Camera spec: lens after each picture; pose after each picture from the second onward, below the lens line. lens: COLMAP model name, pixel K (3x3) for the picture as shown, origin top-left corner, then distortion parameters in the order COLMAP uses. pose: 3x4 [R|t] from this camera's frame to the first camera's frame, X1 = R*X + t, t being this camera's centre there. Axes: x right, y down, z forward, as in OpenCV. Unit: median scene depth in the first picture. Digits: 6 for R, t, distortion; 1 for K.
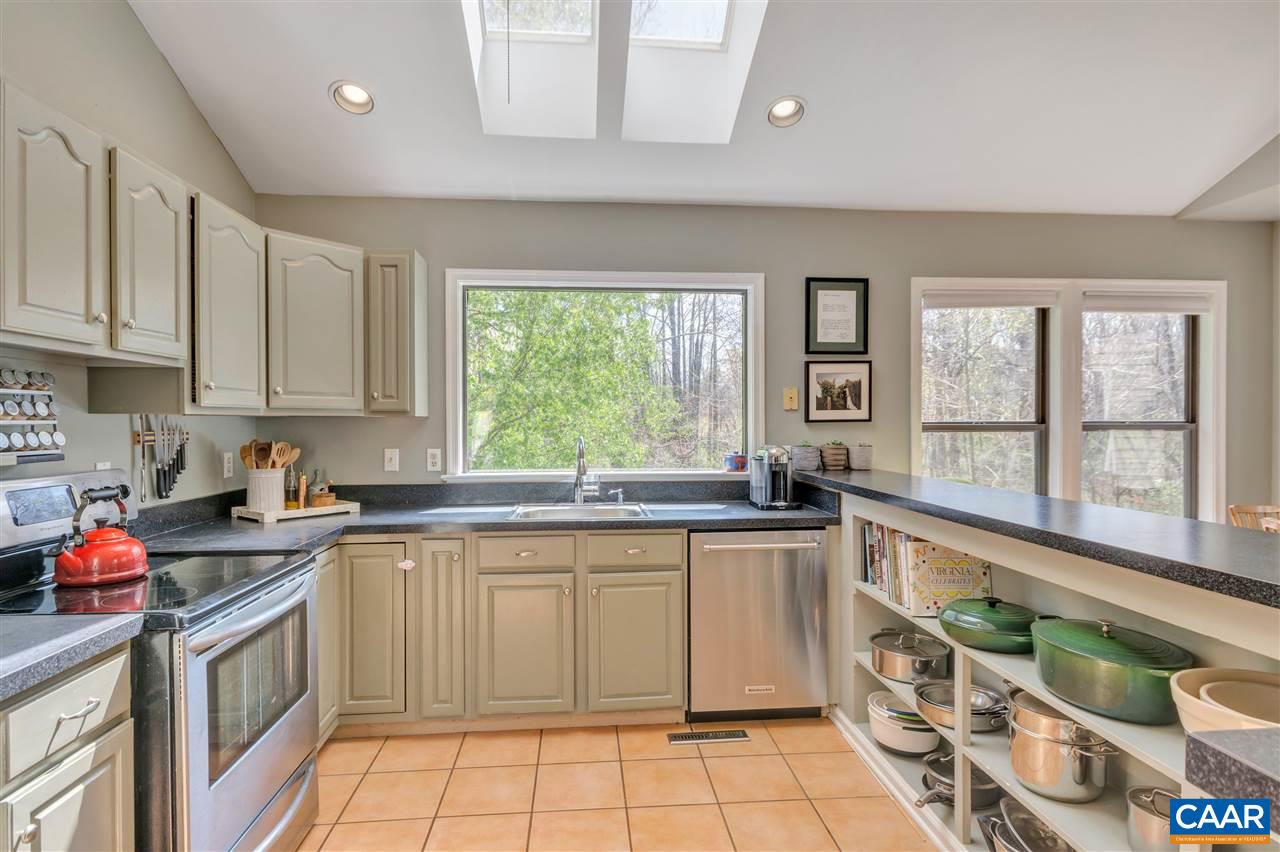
lens RADIAL K [[677.7, 0, 640.1], [0, 677.7, 423.1], [0, 0, 1]] dist [-0.000056, -0.000349]
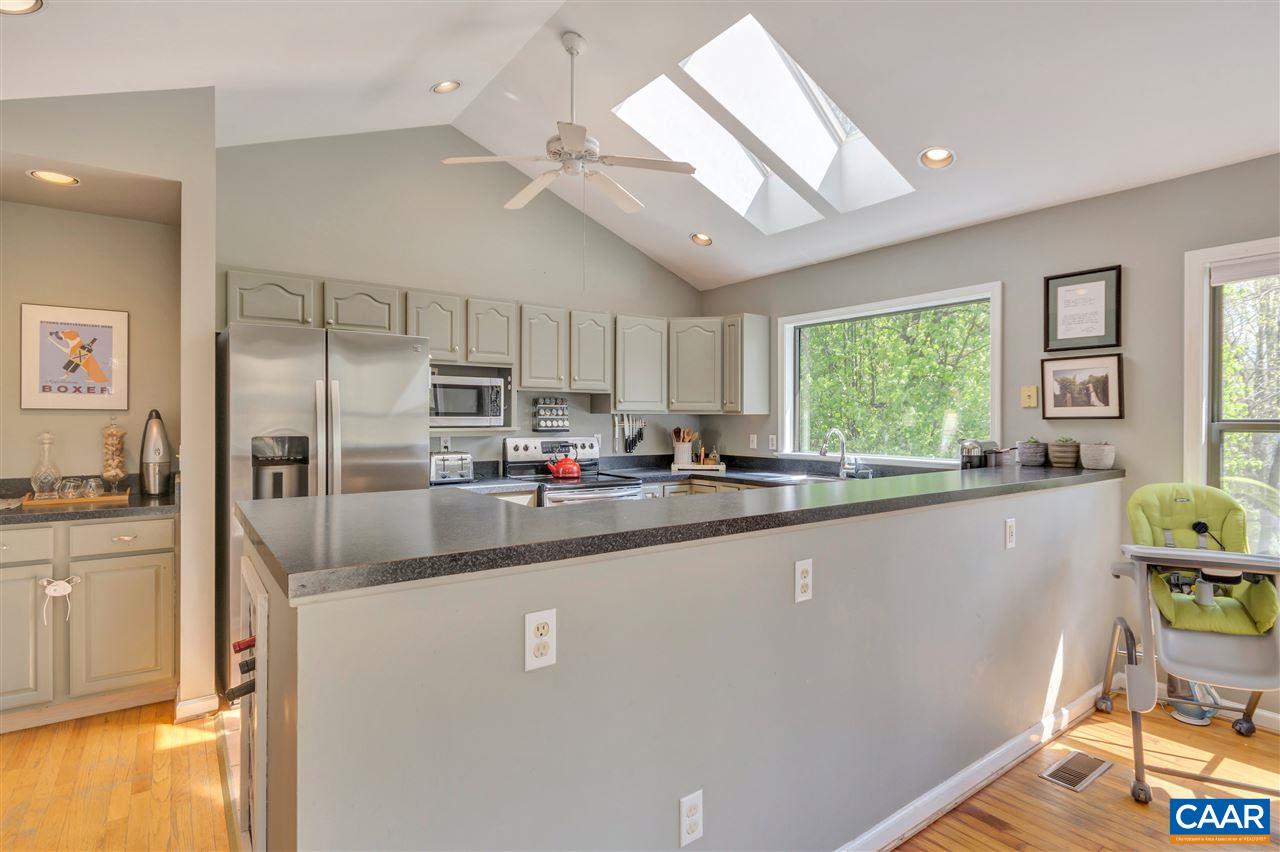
lens RADIAL K [[641.2, 0, 636.9], [0, 641.2, 416.5], [0, 0, 1]] dist [-0.000812, -0.000601]
pose [[0.512890, 0.000394, -0.858454, 0.775391], [-0.005605, 0.999980, -0.002889, 0.001033], [0.858436, 0.006293, 0.512882, -0.019472]]
